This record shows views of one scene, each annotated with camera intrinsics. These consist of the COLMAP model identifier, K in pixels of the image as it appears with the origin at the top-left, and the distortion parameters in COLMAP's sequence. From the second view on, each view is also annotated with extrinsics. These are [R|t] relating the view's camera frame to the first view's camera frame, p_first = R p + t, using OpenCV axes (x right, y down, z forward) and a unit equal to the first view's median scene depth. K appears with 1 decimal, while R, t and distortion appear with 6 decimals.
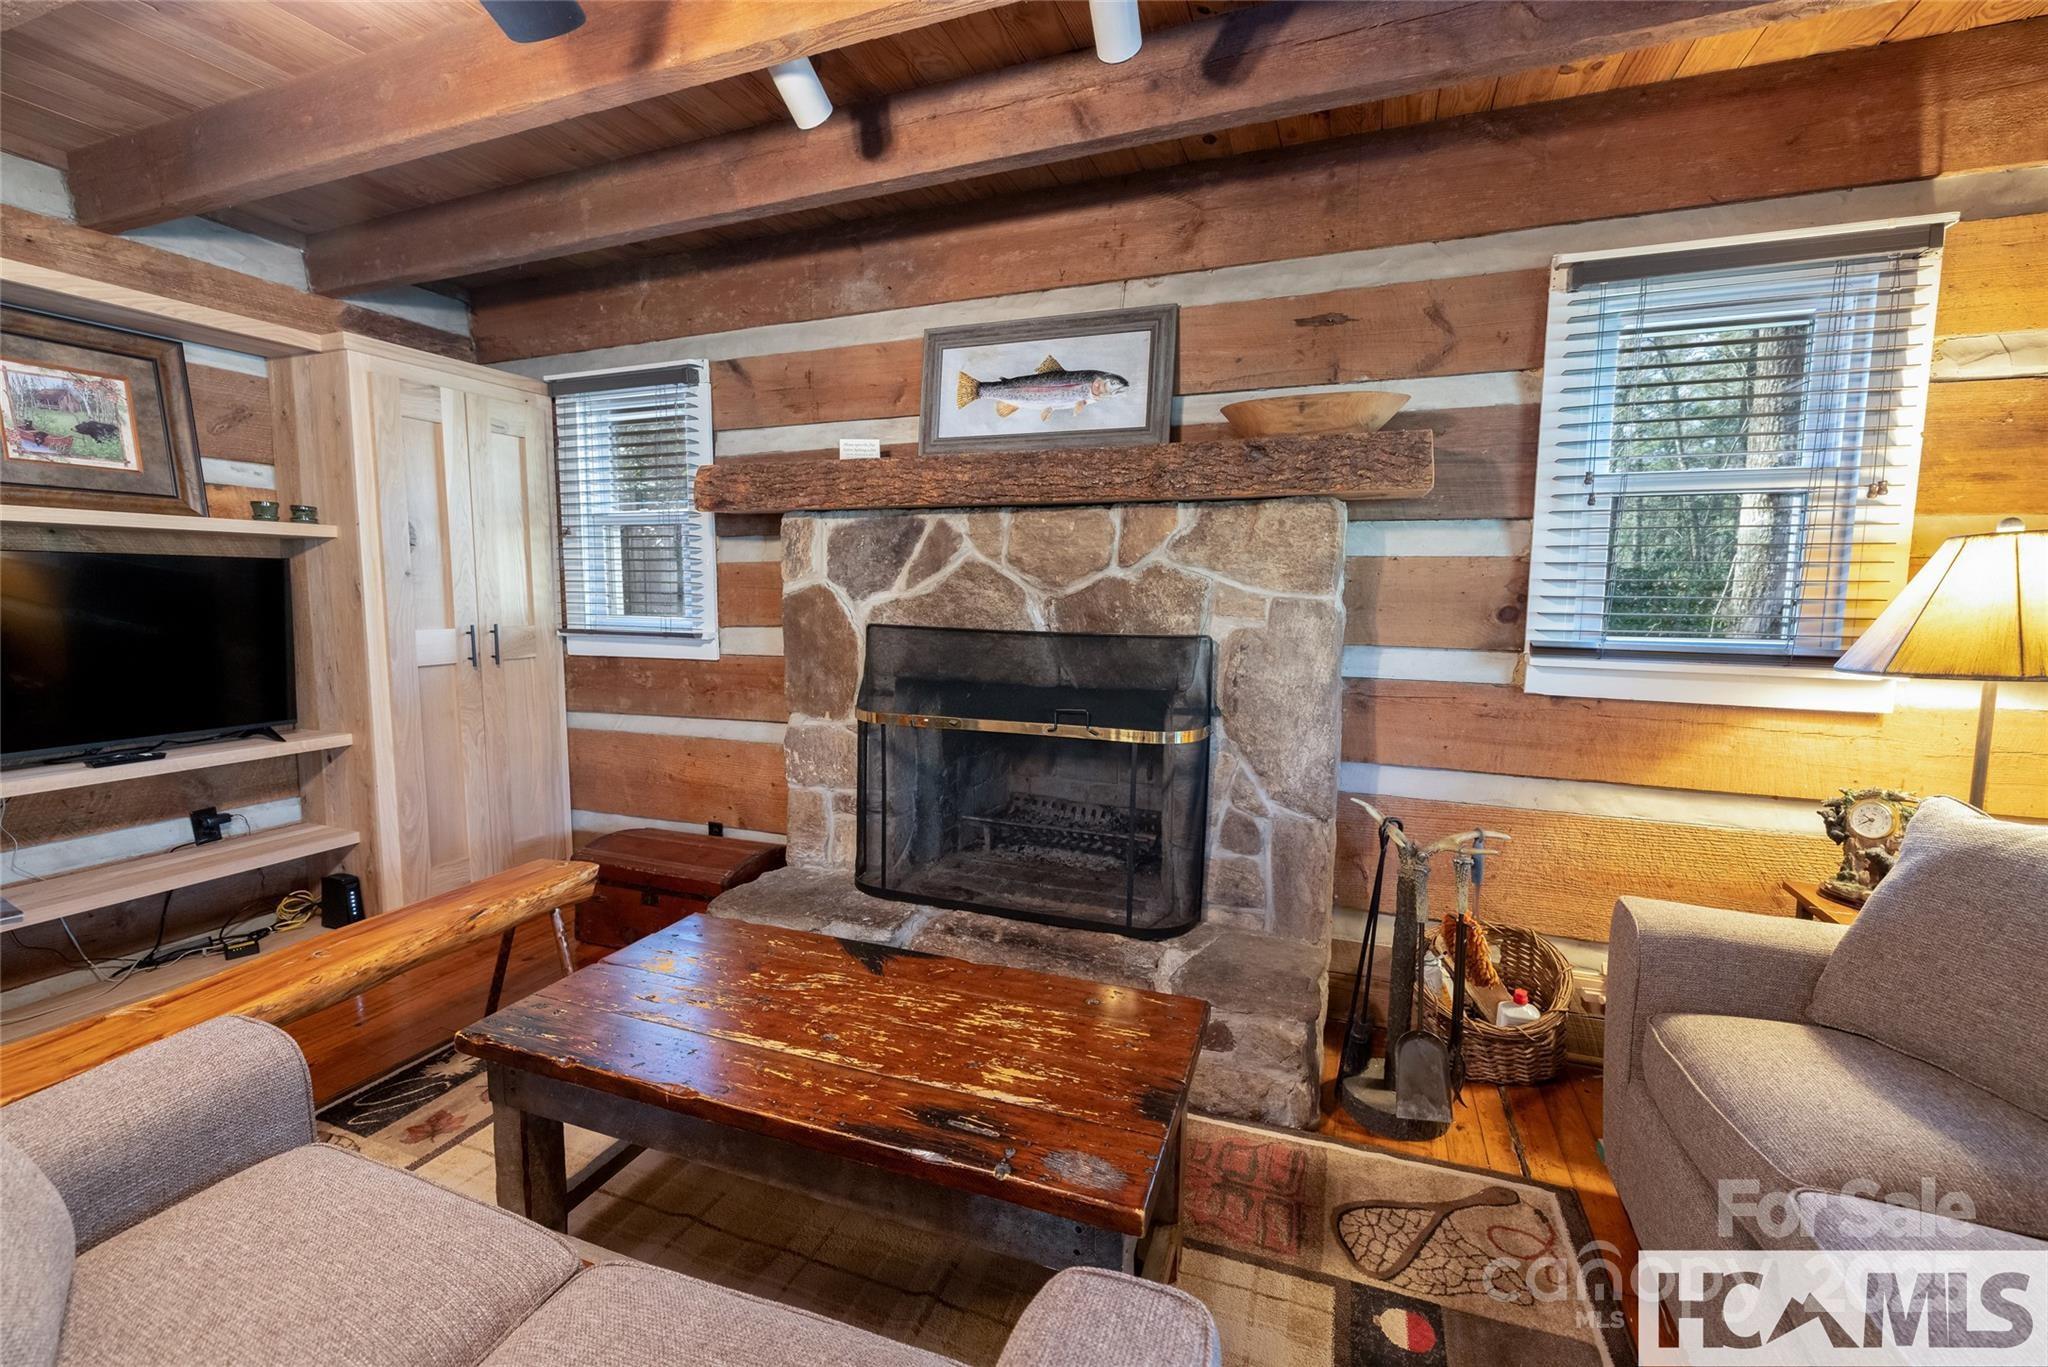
lens RADIAL K [[860.2, 0, 1019.4], [0, 860.2, 678.3], [0, 0, 1]] dist [-0.002049, 0.000080]
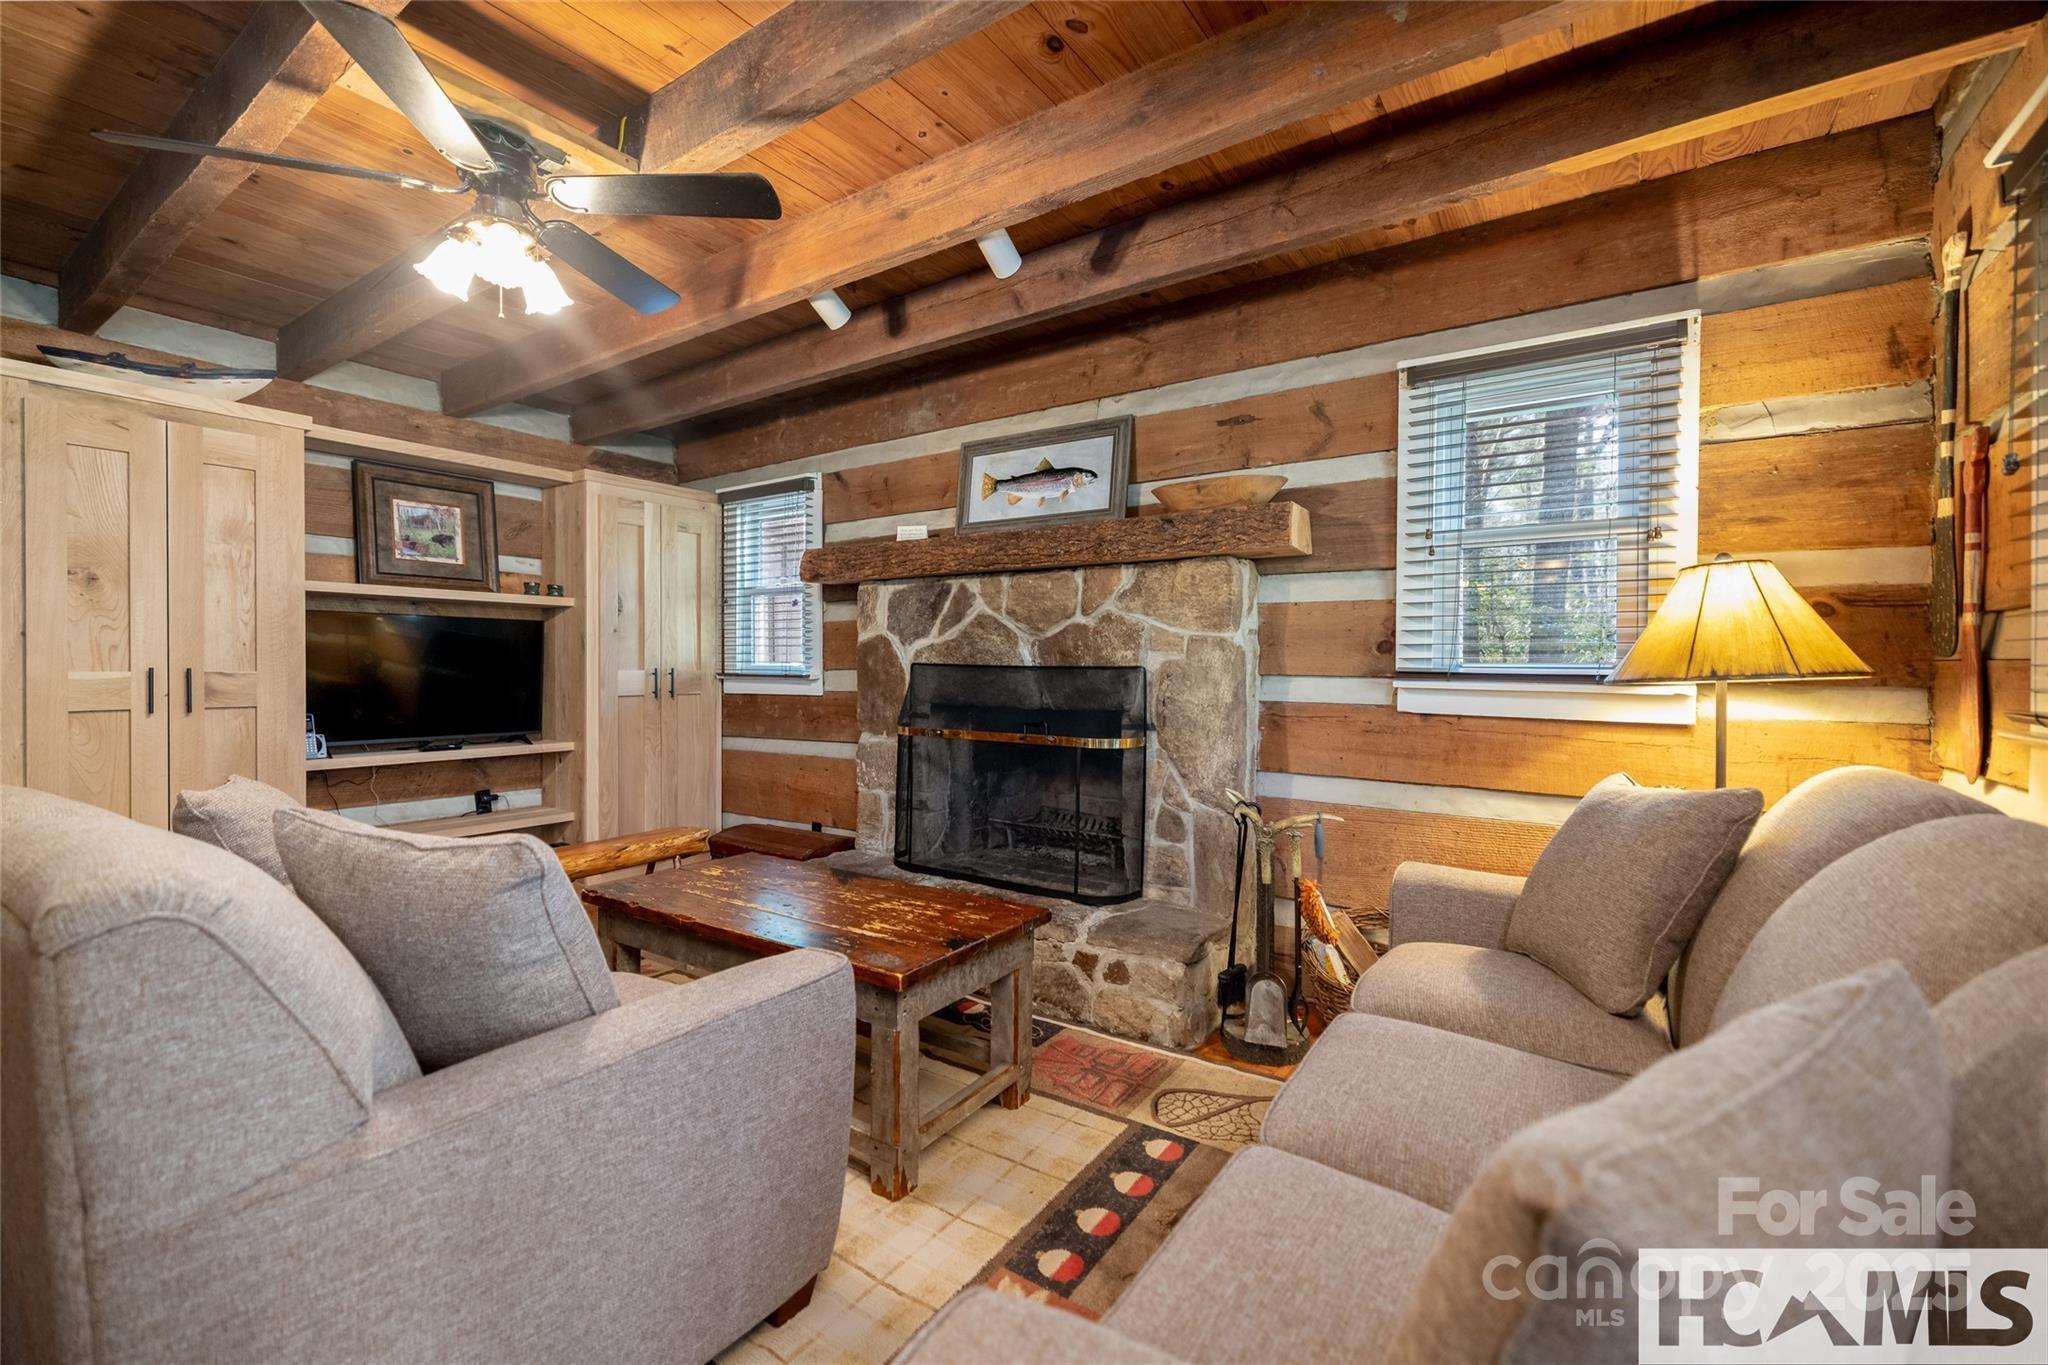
lens RADIAL K [[860.2, 0, 1024.2], [0, 860.2, 676.7], [0, 0, 1]] dist [-0.002049, 0.000080]
pose [[0.973772, 0.000291, -0.227524, 0.340486], [-0.021465, 0.995656, -0.090596, 0.085699], [0.226510, 0.093104, 0.969549, -0.278196]]
